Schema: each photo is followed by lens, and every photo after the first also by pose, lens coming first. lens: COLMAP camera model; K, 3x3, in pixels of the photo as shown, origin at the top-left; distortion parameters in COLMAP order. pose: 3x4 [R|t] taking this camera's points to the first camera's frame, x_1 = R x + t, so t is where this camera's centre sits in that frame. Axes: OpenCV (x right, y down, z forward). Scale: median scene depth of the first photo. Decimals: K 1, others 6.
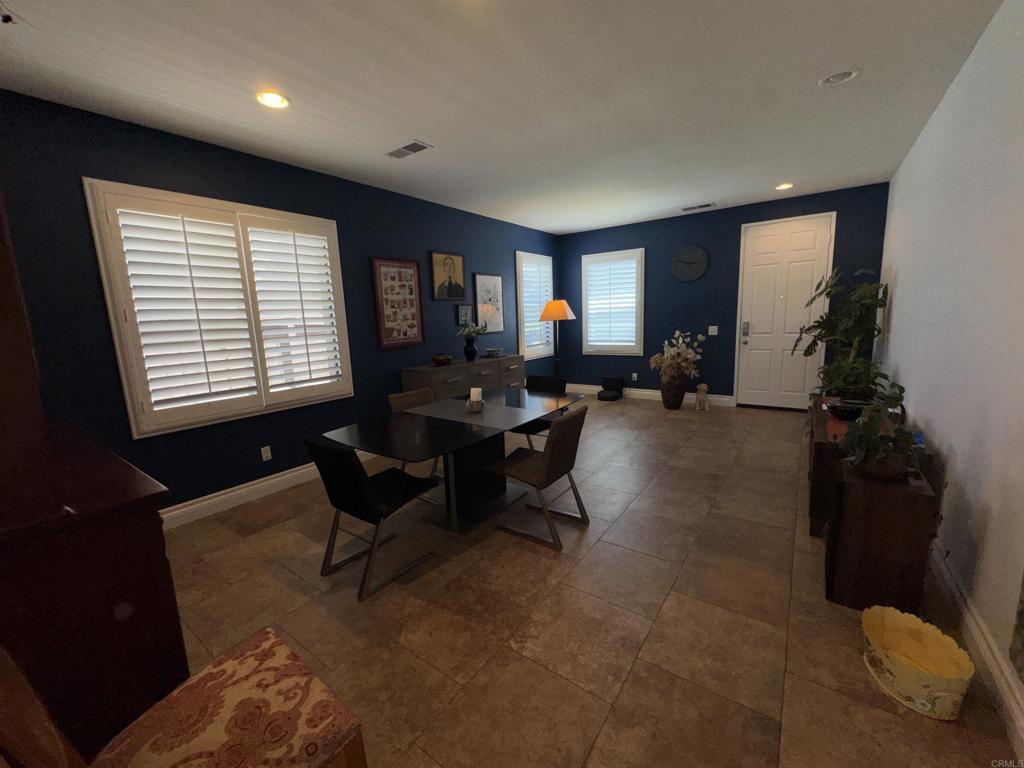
lens RADIAL K [[410.2, 0, 508.9], [0, 410.2, 383.9], [0, 0, 1]] dist [-0.000657, -0.000045]
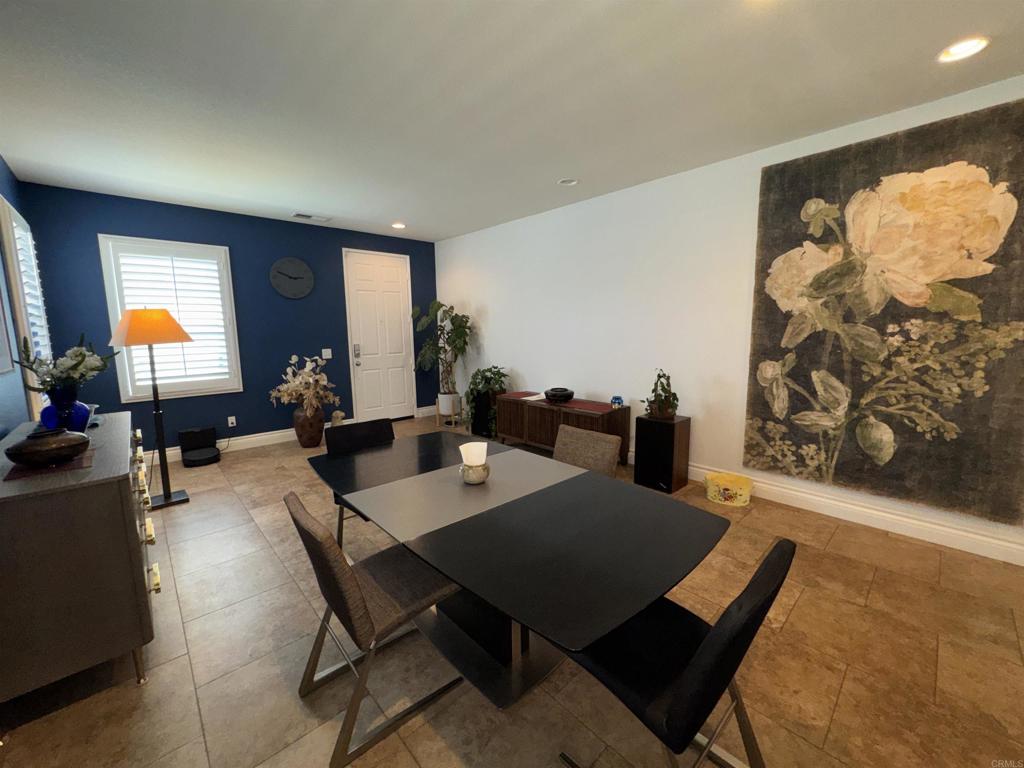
lens RADIAL K [[410.2, 0, 508.9], [0, 410.2, 383.9], [0, 0, 1]] dist [-0.000657, -0.000045]
pose [[0.188415, -0.102226, 0.976755, -0.346475], [0.167056, 0.983409, 0.070698, -0.059478], [-0.967777, 0.149852, 0.202367, 0.422387]]
